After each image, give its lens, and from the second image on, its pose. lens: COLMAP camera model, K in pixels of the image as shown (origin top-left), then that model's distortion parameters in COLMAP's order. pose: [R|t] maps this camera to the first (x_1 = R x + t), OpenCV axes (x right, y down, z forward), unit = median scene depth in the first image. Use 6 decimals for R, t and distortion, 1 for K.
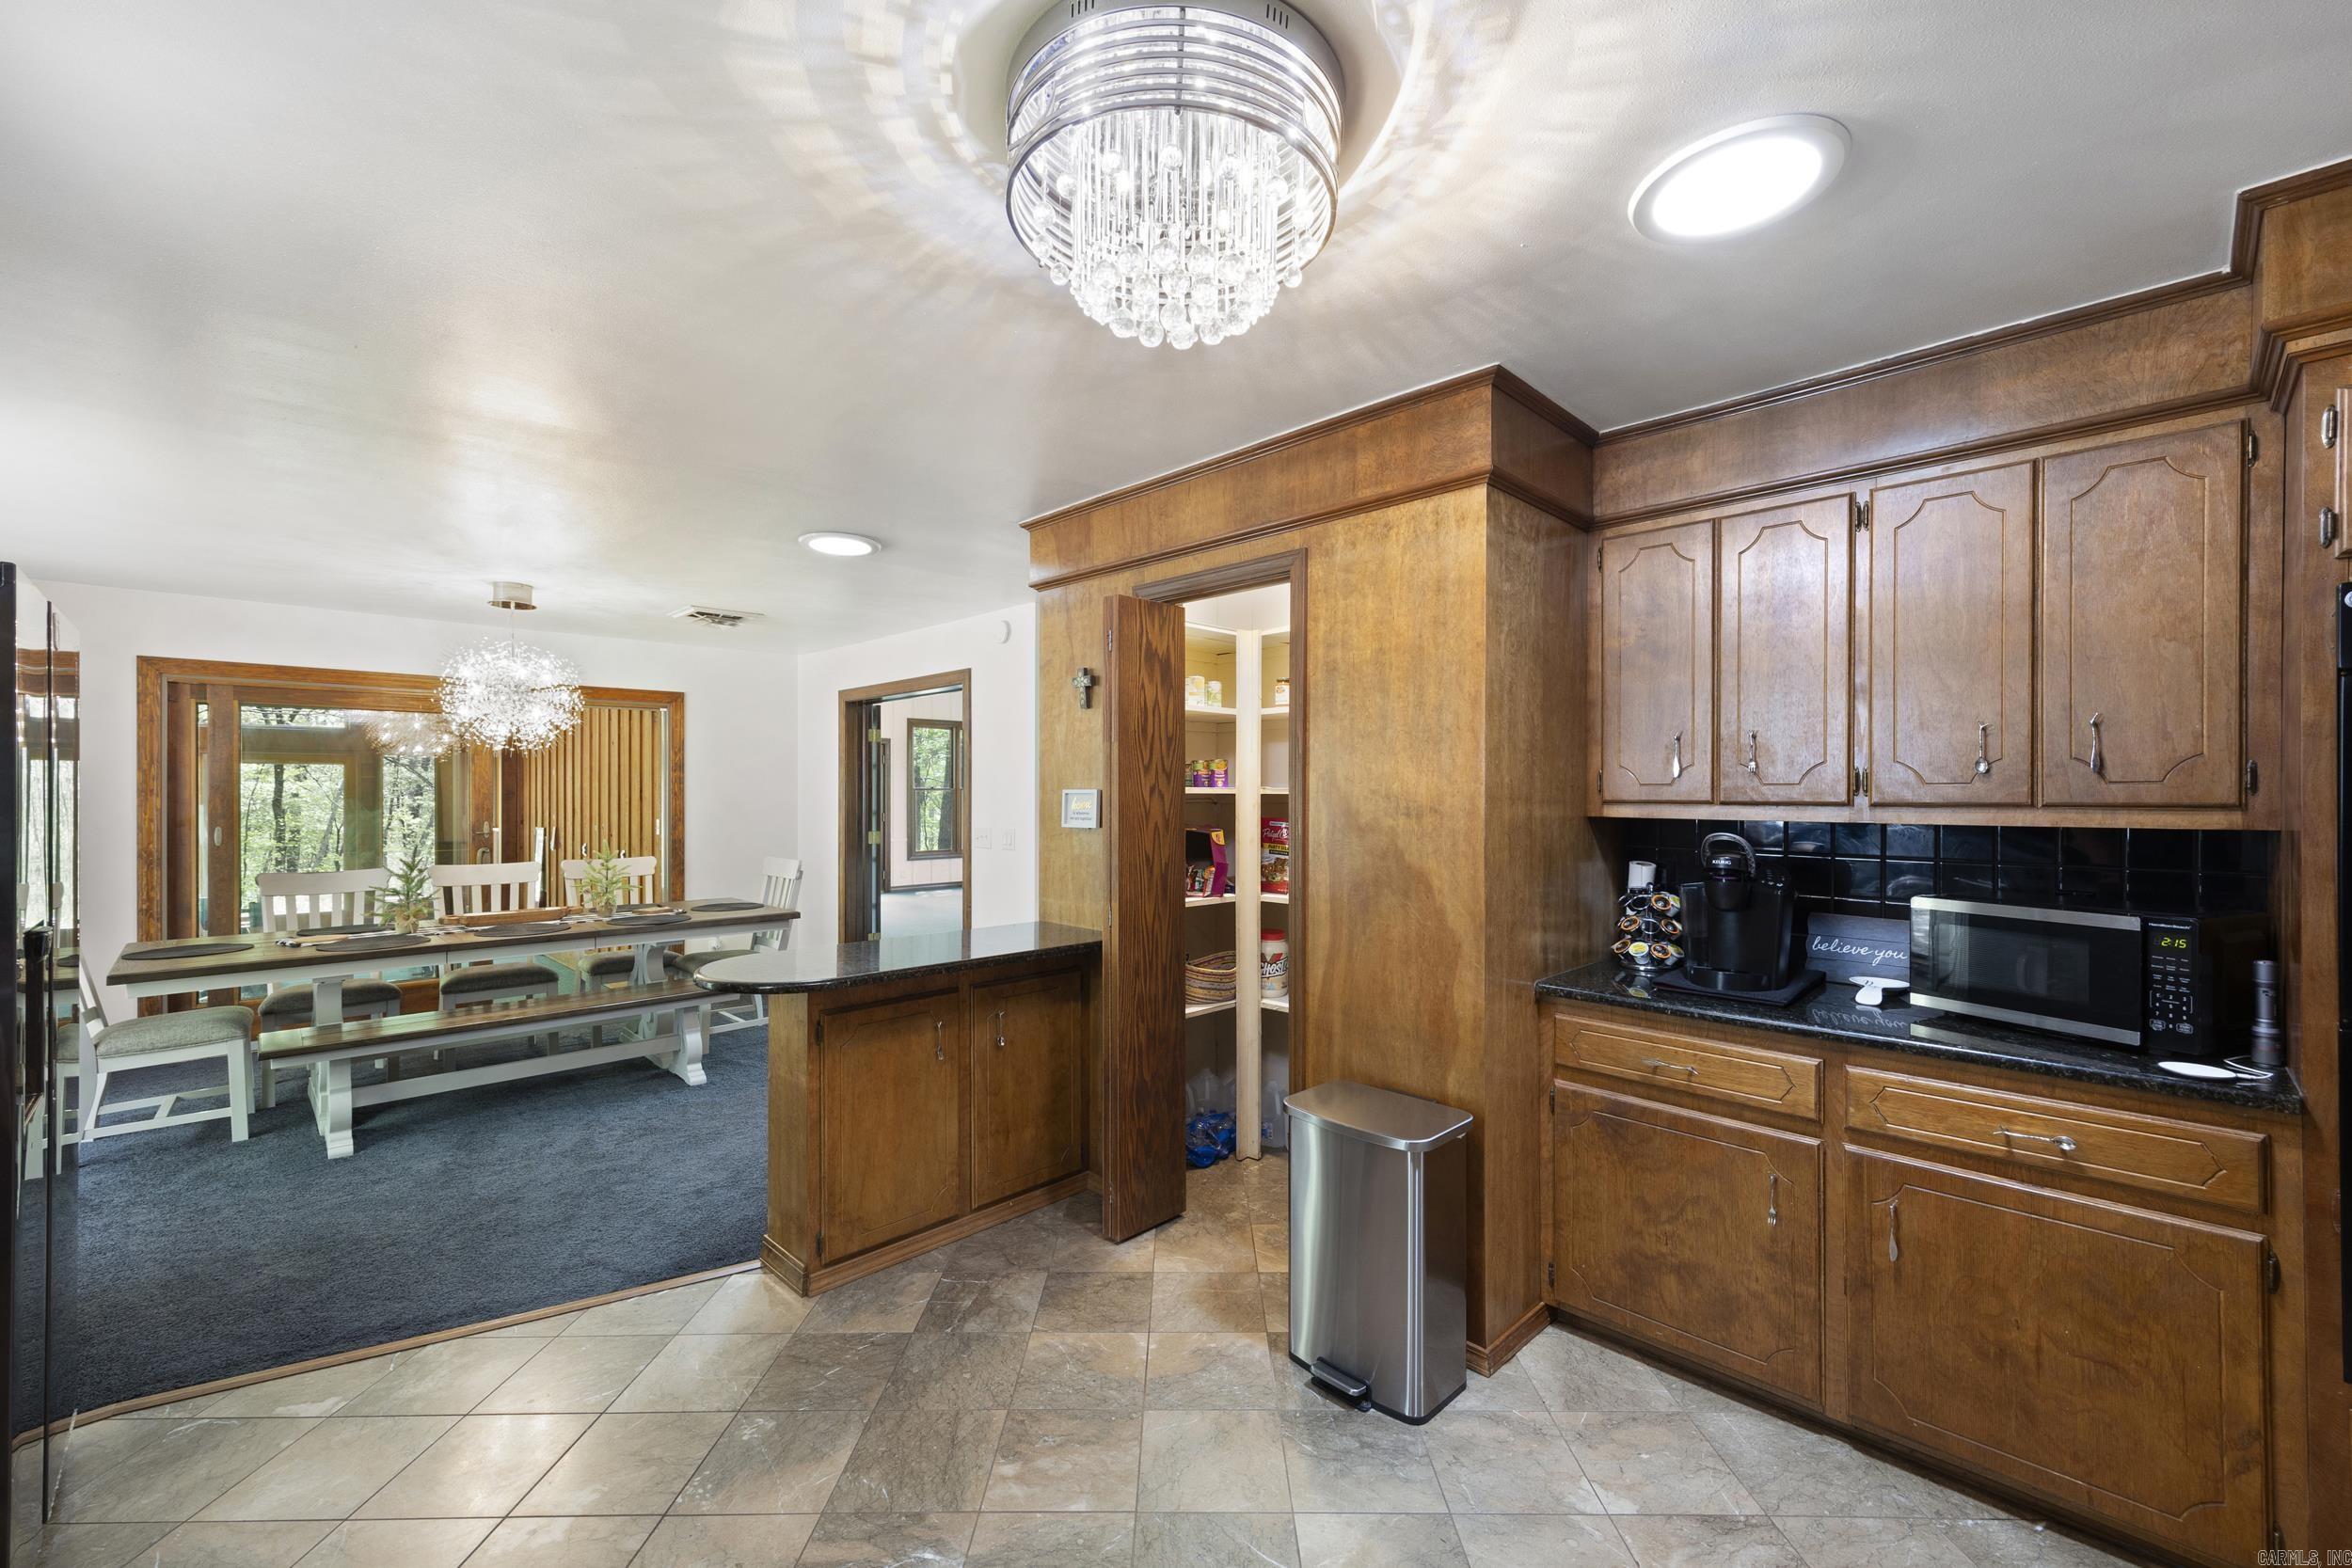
lens RADIAL K [[952.2, 0, 1187.2], [0, 952.2, 799.0], [0, 0, 1]] dist [0.002039, 0.000333]
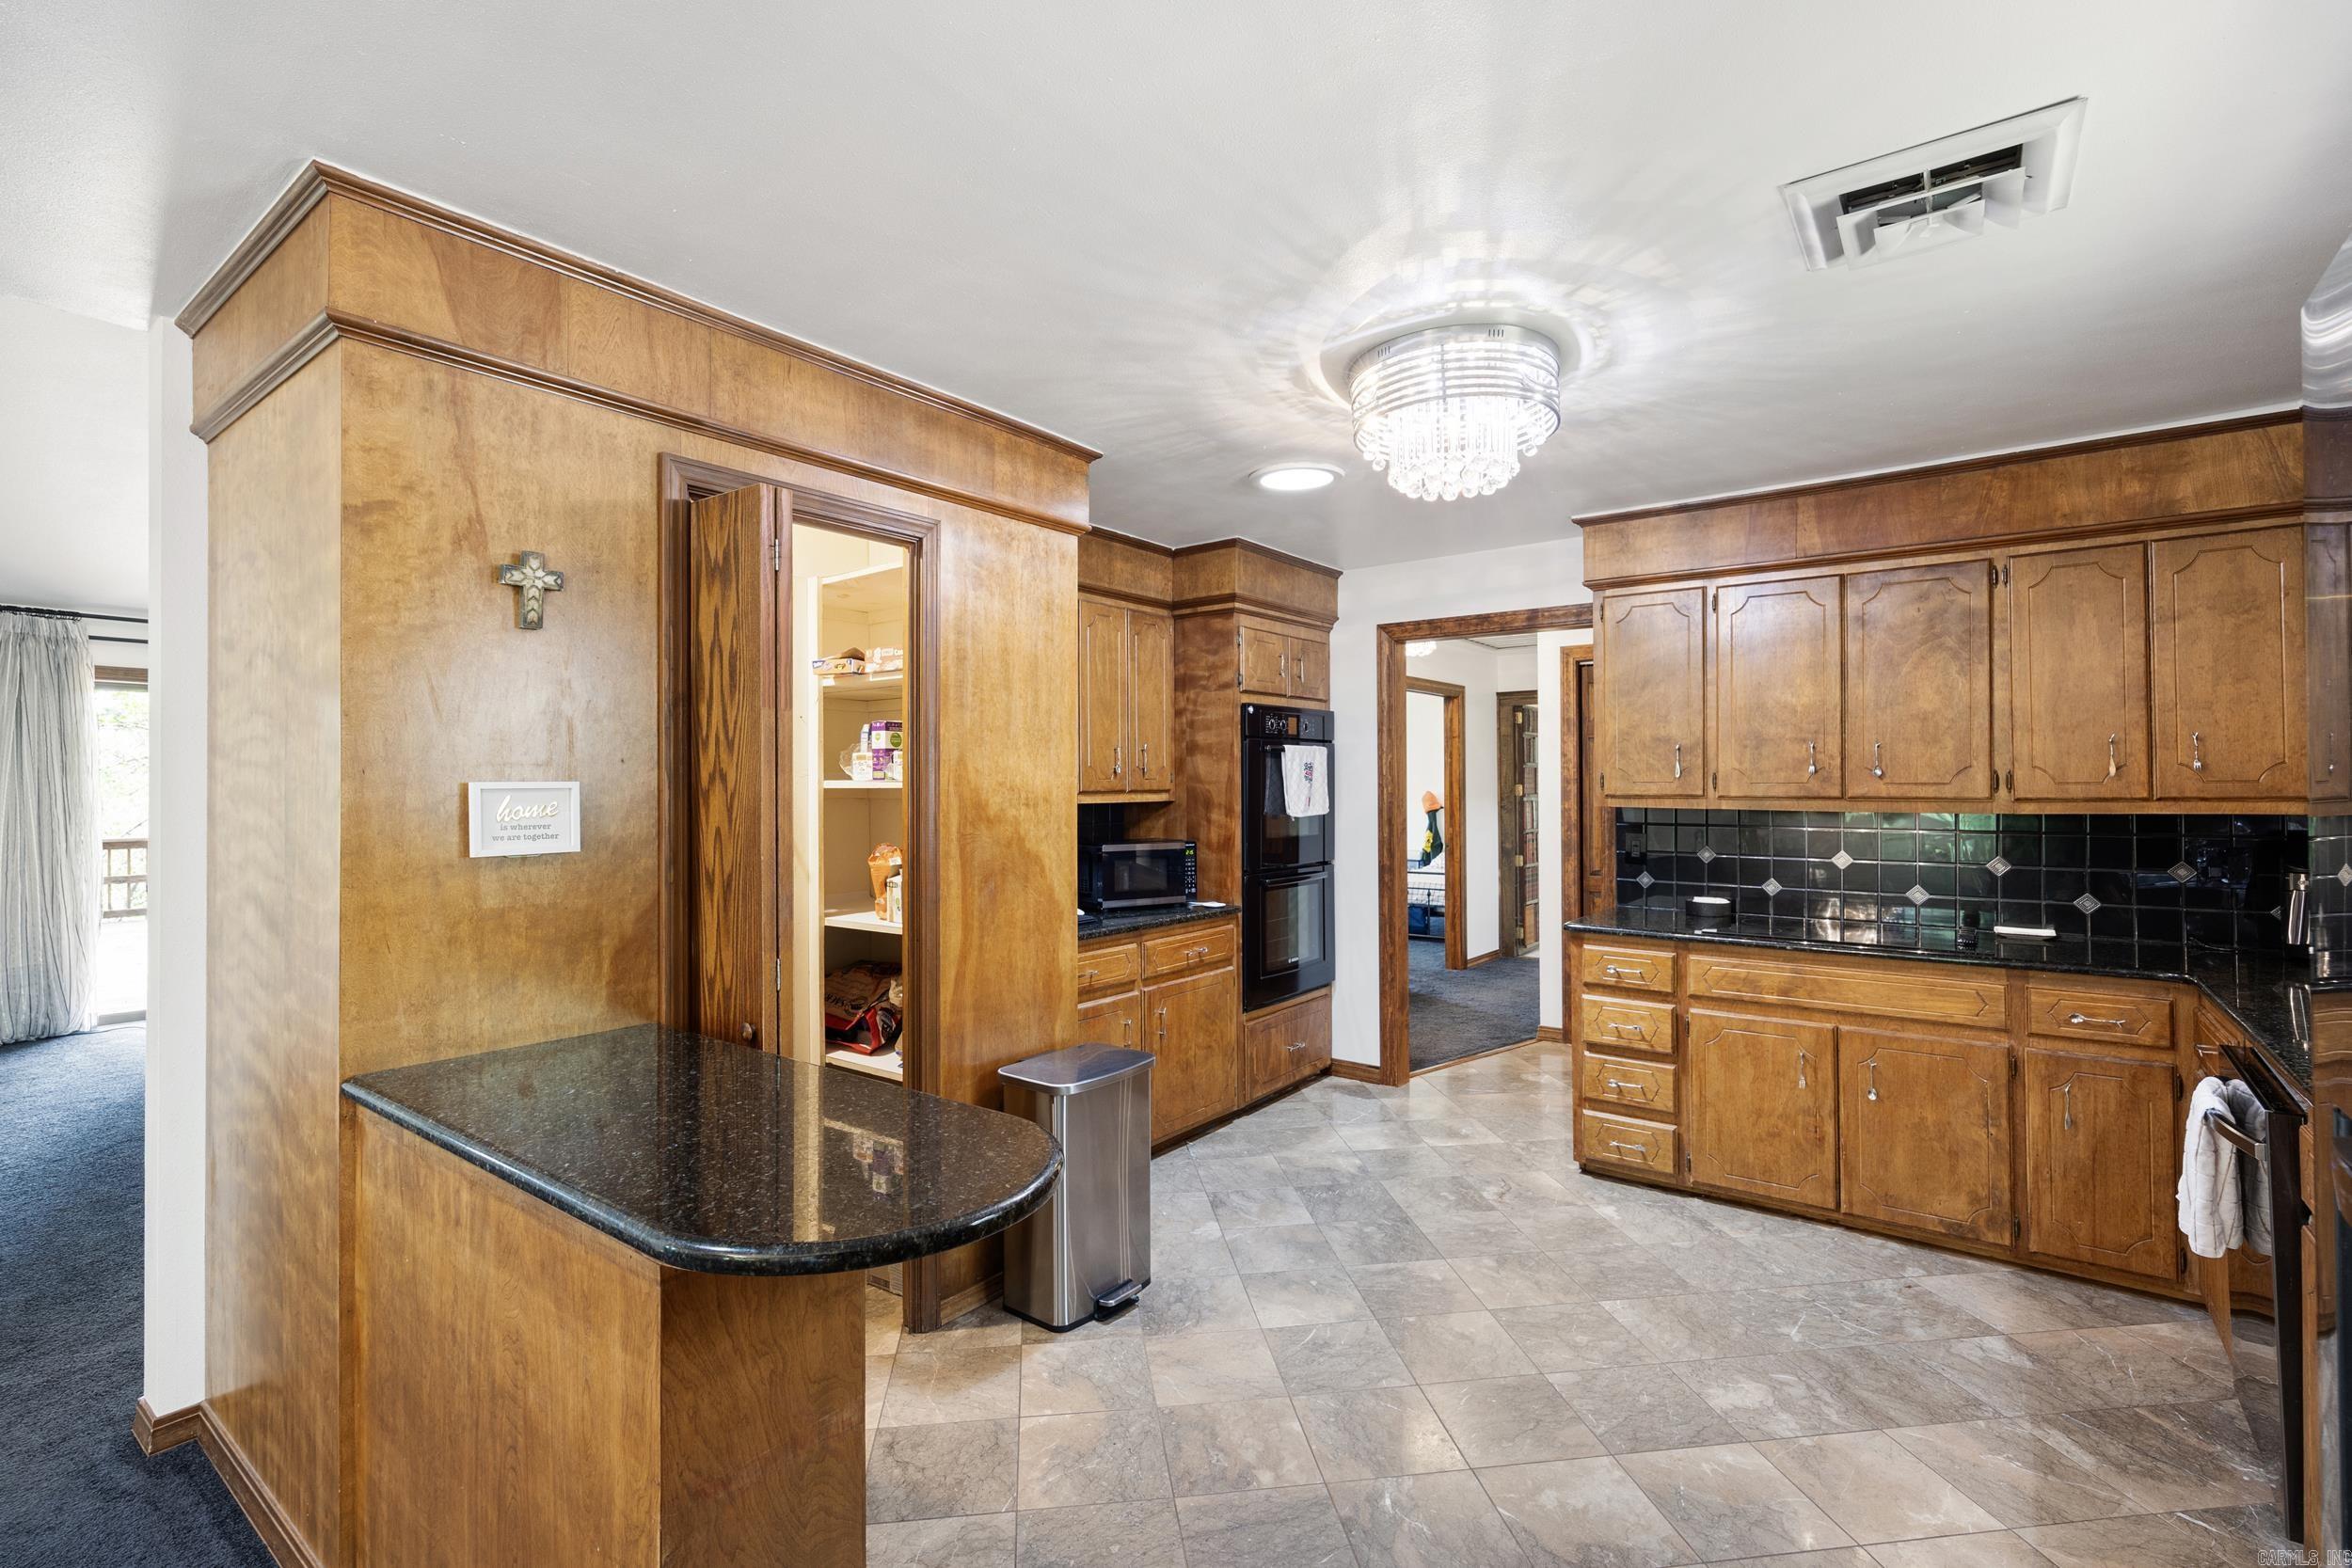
lens RADIAL K [[1066.2, 0, 1173.6], [0, 1066.2, 780.8], [0, 0, 1]] dist [-0.010515, -0.000080]
pose [[-0.132093, -0.000399, 0.991237, -1.017592], [0.009251, 0.999956, 0.001635, -0.011881], [-0.991194, 0.009386, -0.132083, 0.997267]]
